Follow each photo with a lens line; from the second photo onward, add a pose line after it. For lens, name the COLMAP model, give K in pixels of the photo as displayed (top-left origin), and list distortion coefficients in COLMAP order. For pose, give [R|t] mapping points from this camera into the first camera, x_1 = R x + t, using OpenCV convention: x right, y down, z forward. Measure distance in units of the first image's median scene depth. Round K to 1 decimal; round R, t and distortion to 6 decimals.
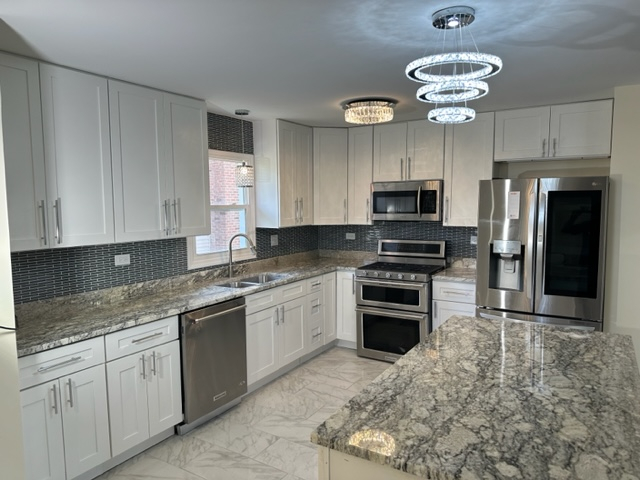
lens RADIAL K [[453.0, 0, 317.9], [0, 453.0, 242.1], [0, 0, 1]] dist [0.085149, -0.104357]
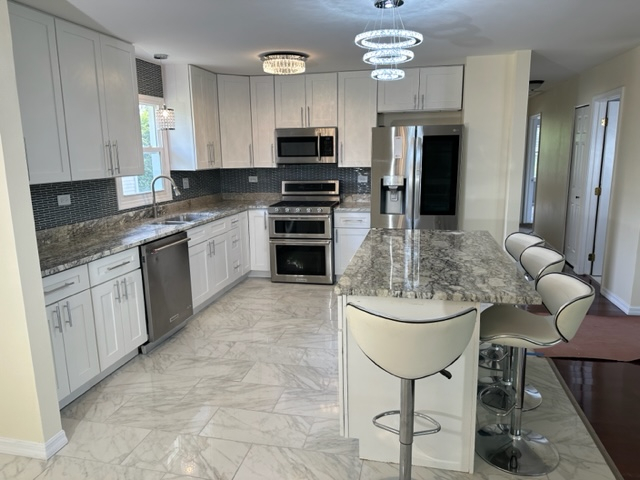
lens RADIAL K [[456.0, 0, 320.0], [0, 456.0, 240.0], [0, 0, 1]] dist [0.185876, -0.397119]
pose [[0.942029, -0.065761, 0.329024, -0.209846], [0.034481, 0.994388, 0.100022, 0.038409], [-0.333755, -0.082878, 0.939009, -0.152631]]
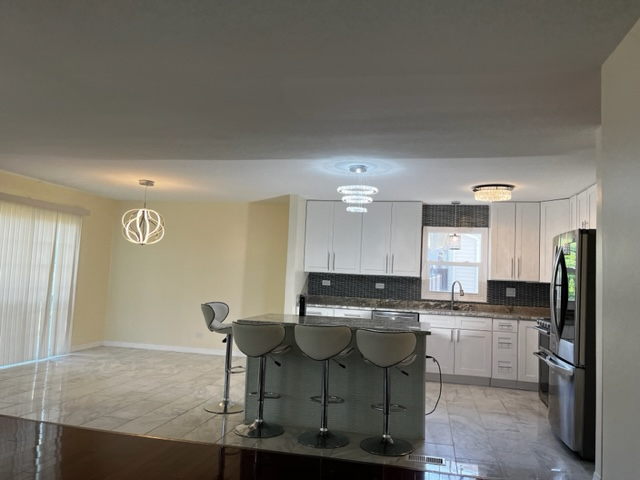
lens RADIAL K [[488.5, 0, 310.1], [0, 488.5, 239.6], [0, 0, 1]] dist [0.074097, -0.109155]
pose [[0.309294, -0.043740, -0.949960, 1.329084], [-0.135681, 0.986692, -0.089608, 0.063545], [0.941238, 0.156606, 0.299243, 0.048619]]
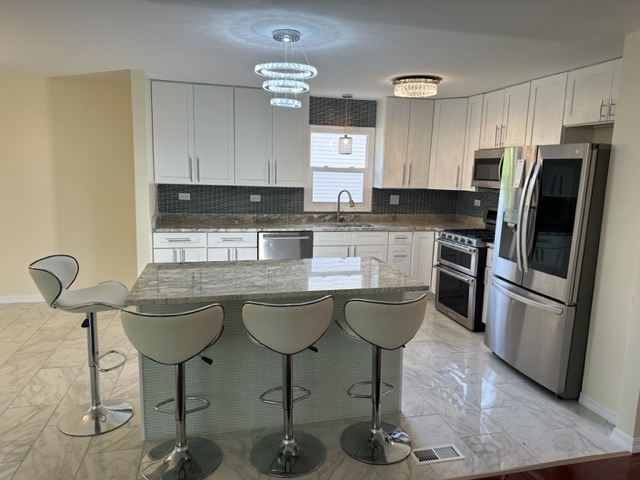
lens RADIAL K [[453.0, 0, 317.9], [0, 453.0, 242.1], [0, 0, 1]] dist [0.085149, -0.104357]
pose [[0.706424, 0.141665, -0.693467, 0.771670], [-0.099395, 0.989912, 0.100972, 0.007419], [0.700775, -0.002402, 0.713378, 0.007536]]
